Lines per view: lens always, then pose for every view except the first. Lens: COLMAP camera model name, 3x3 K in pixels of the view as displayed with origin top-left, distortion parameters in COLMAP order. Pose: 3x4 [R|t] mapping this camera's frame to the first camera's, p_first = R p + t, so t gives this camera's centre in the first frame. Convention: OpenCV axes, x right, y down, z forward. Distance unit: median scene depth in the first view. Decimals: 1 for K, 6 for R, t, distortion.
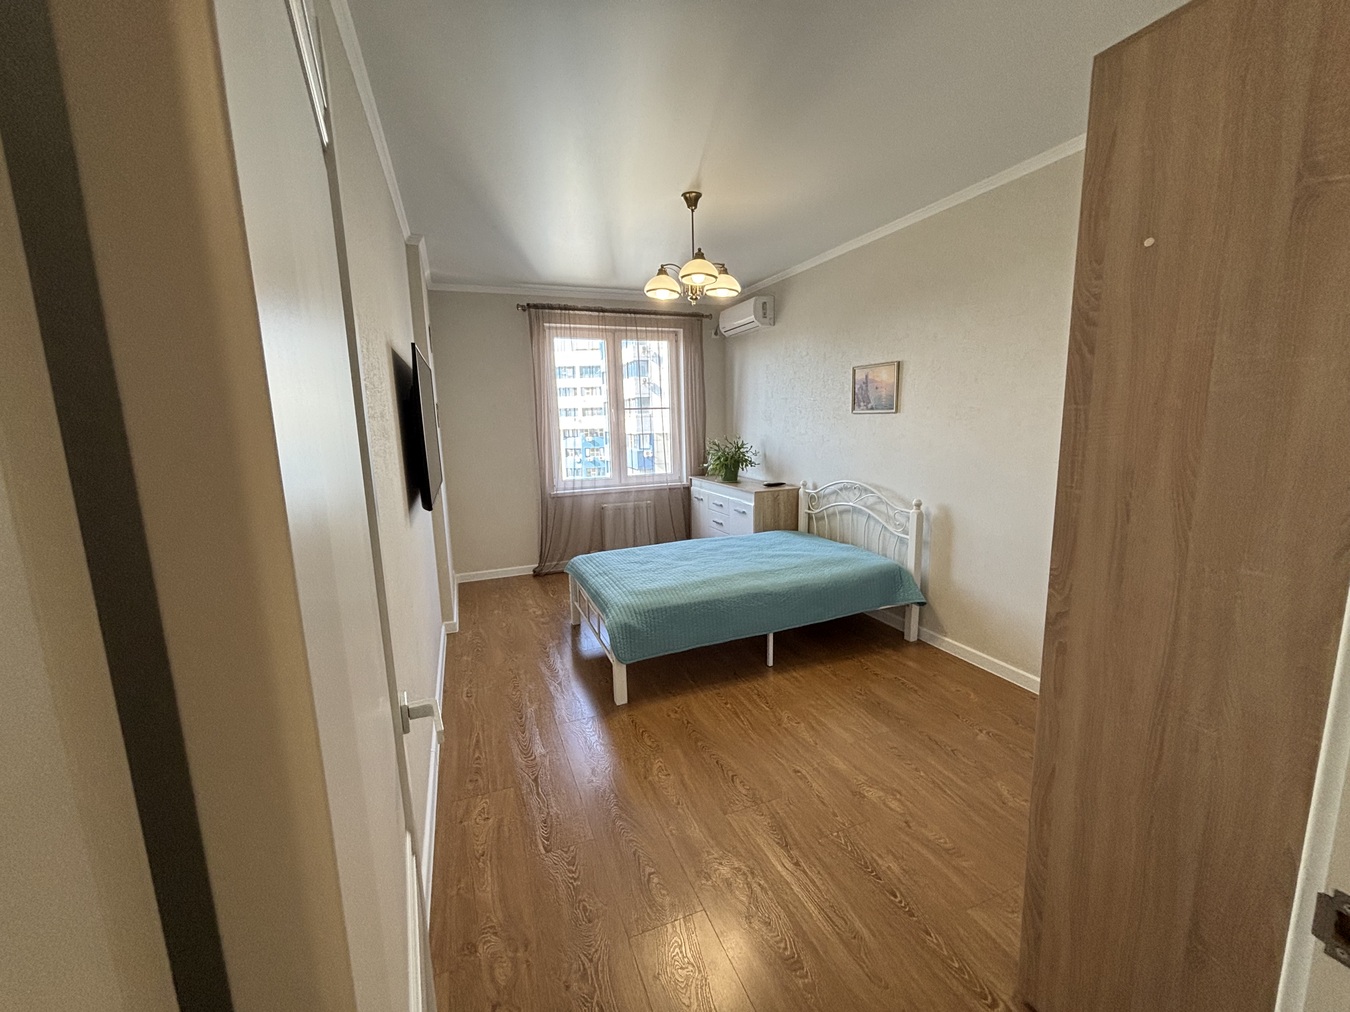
lens RADIAL K [[545.7, 0, 669.5], [0, 545.7, 500.5], [0, 0, 1]] dist [-0.001222, -0.000315]
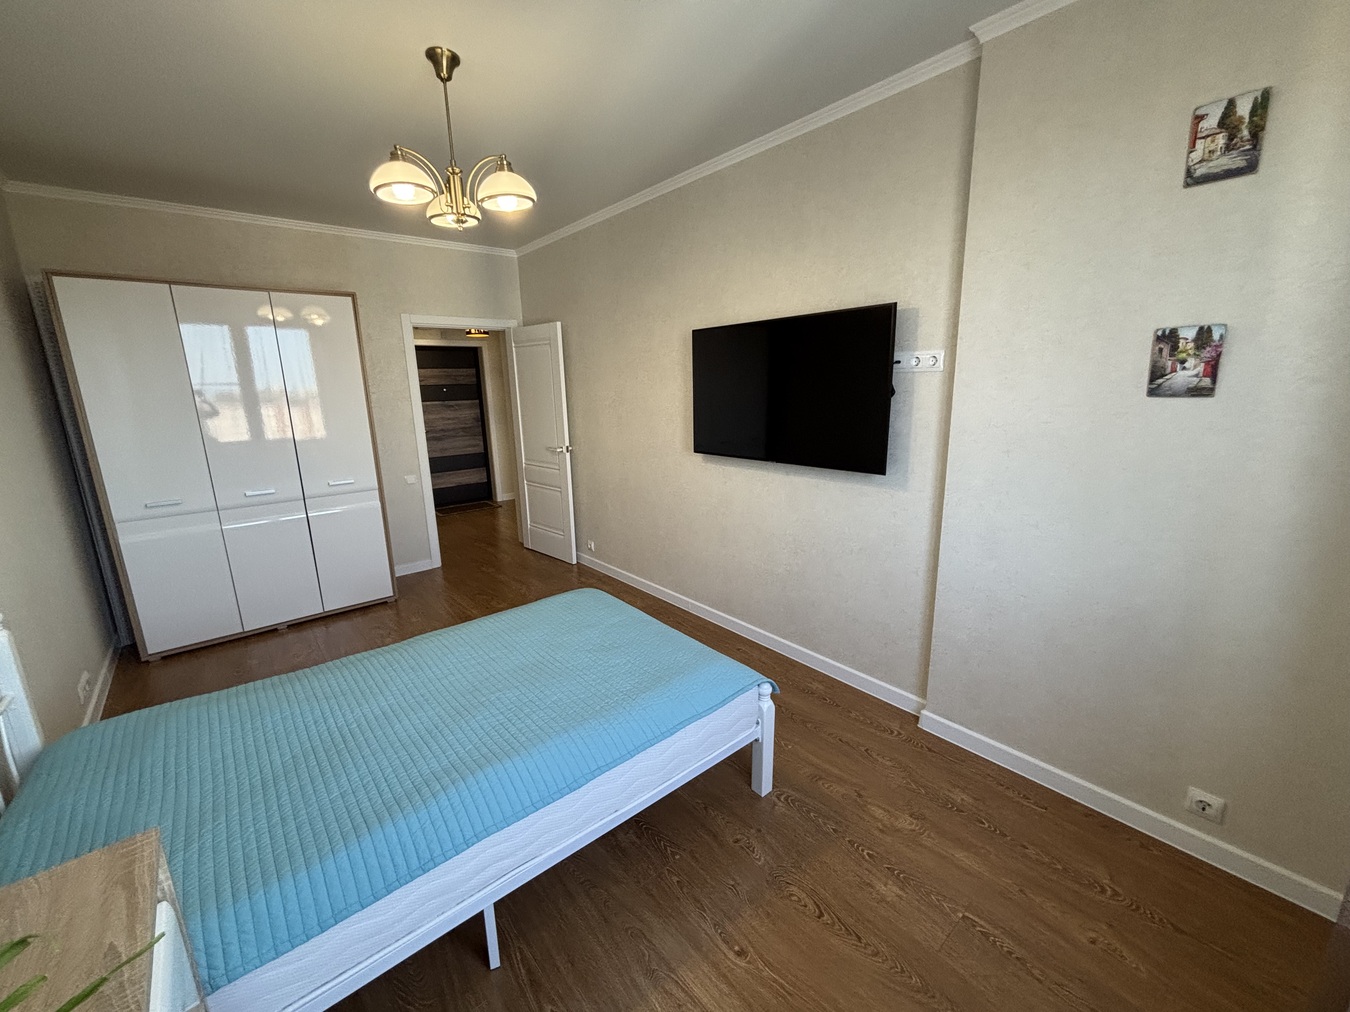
lens RADIAL K [[545.7, 0, 681.2], [0, 545.7, 503.2], [0, 0, 1]] dist [-0.001222, -0.000315]
pose [[-0.938920, 0.122800, -0.321479, 0.030492], [-0.001824, 0.932377, 0.361483, -0.194070], [0.344130, 0.339991, -0.875203, 1.205118]]
